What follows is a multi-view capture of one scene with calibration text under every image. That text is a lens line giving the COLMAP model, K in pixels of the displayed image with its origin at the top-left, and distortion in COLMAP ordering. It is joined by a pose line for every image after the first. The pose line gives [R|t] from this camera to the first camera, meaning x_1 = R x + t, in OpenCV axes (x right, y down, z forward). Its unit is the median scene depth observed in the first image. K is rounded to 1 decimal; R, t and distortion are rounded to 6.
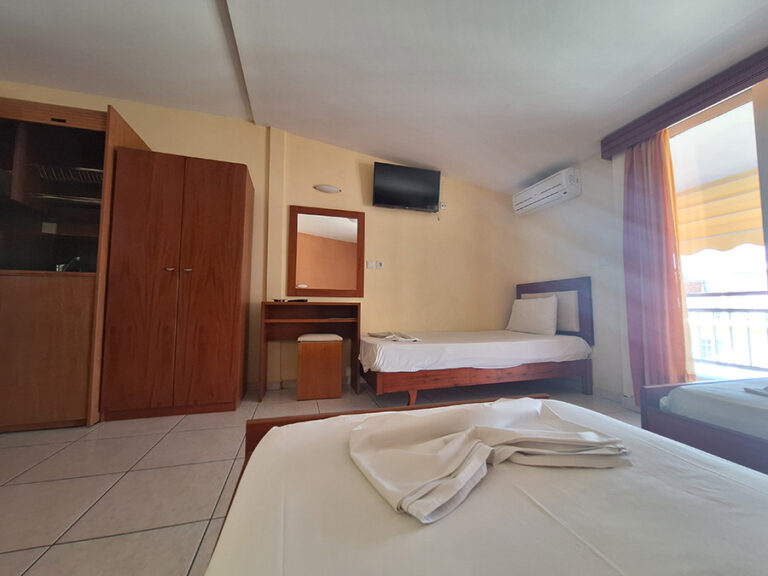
lens RADIAL K [[302.6, 0, 385.9], [0, 302.6, 285.9], [0, 0, 1]] dist [-0.005662, 0.001603]
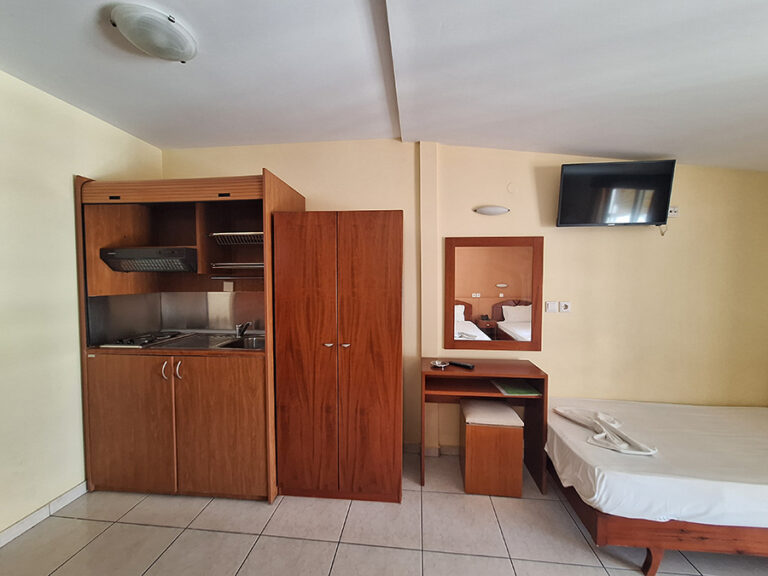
lens RADIAL K [[302.6, 0, 384.8], [0, 302.6, 286.9], [0, 0, 1]] dist [-0.005662, 0.001603]
pose [[0.925293, 0.007548, -0.379179, -0.187563], [0.030824, 0.994998, 0.095025, -0.256674], [0.377999, -0.099614, 0.920431, 0.213649]]
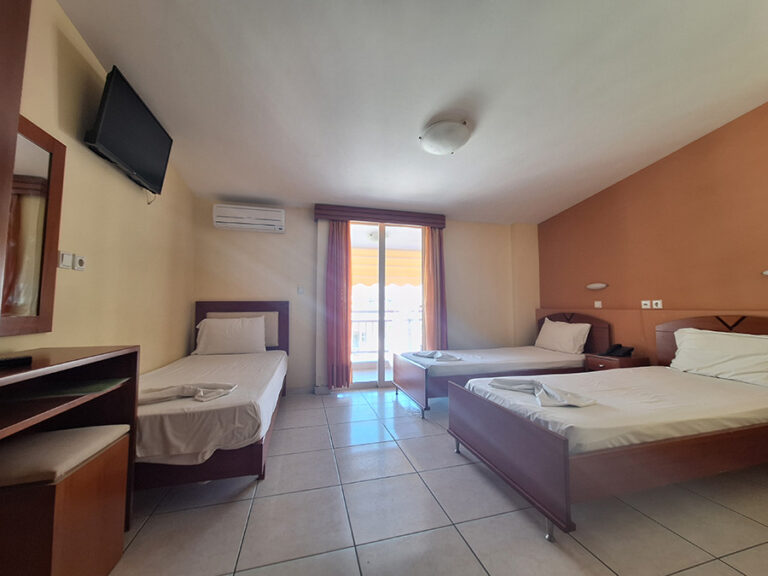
lens RADIAL K [[302.6, 0, 388.3], [0, 302.6, 286.5], [0, 0, 1]] dist [-0.005662, 0.001603]
pose [[0.003172, 0.062659, 0.998030, -0.652791], [-0.059901, 0.996255, -0.062357, -0.039097], [-0.998199, -0.059586, 0.006913, 0.625468]]
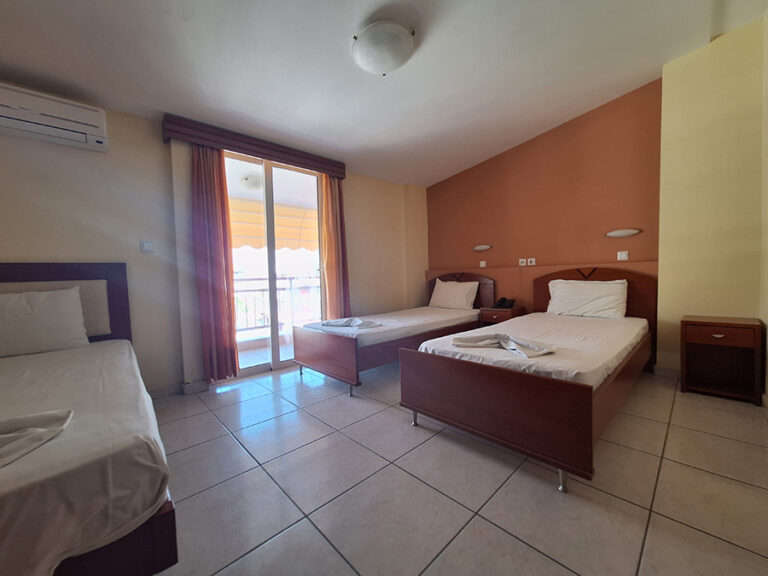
lens RADIAL K [[302.6, 0, 388.2], [0, 302.6, 287.5], [0, 0, 1]] dist [-0.005662, 0.001603]
pose [[-0.465626, -0.022418, 0.884698, -0.410425], [-0.024262, 0.999627, 0.012561, 0.009945], [-0.884649, -0.015616, -0.465996, 0.815168]]
